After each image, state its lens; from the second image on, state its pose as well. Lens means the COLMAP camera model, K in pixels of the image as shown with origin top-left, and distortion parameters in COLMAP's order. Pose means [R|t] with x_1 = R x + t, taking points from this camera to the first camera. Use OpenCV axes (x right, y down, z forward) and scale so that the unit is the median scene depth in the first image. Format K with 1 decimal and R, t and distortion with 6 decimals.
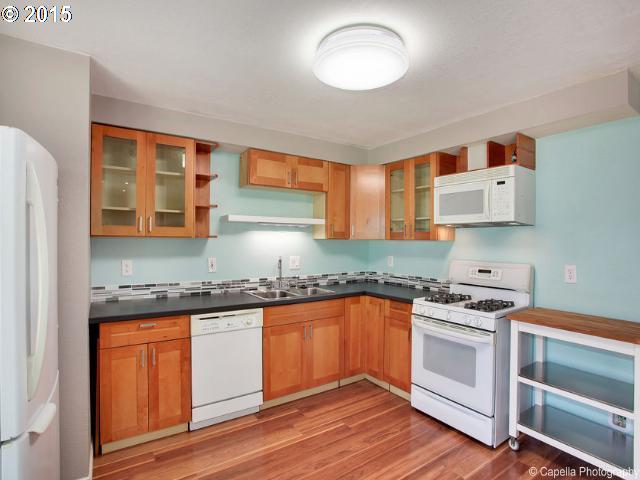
lens RADIAL K [[325.0, 0, 311.2], [0, 325.0, 241.1], [0, 0, 1]] dist [-0.067054, 0.000740]
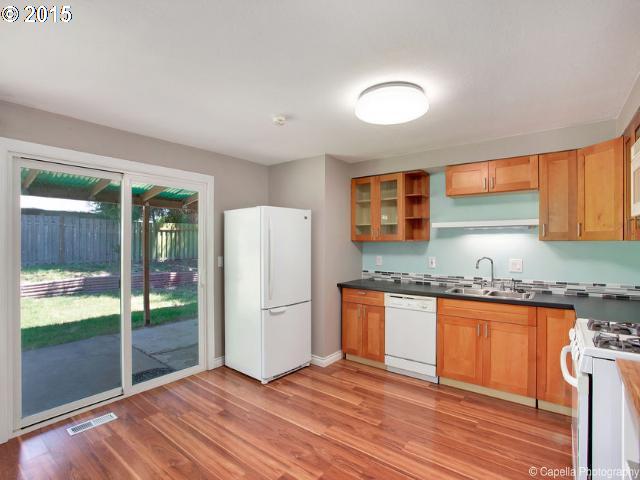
lens RADIAL K [[321.0, 0, 320.0], [0, 321.0, 240.0], [0, 0, 1]] dist [-0.070820, 0.027617]
pose [[0.320265, -0.010986, -0.947264, 0.817074], [0.006373, 0.999935, -0.009442, -0.005871], [0.947307, -0.003013, 0.320314, 0.185122]]
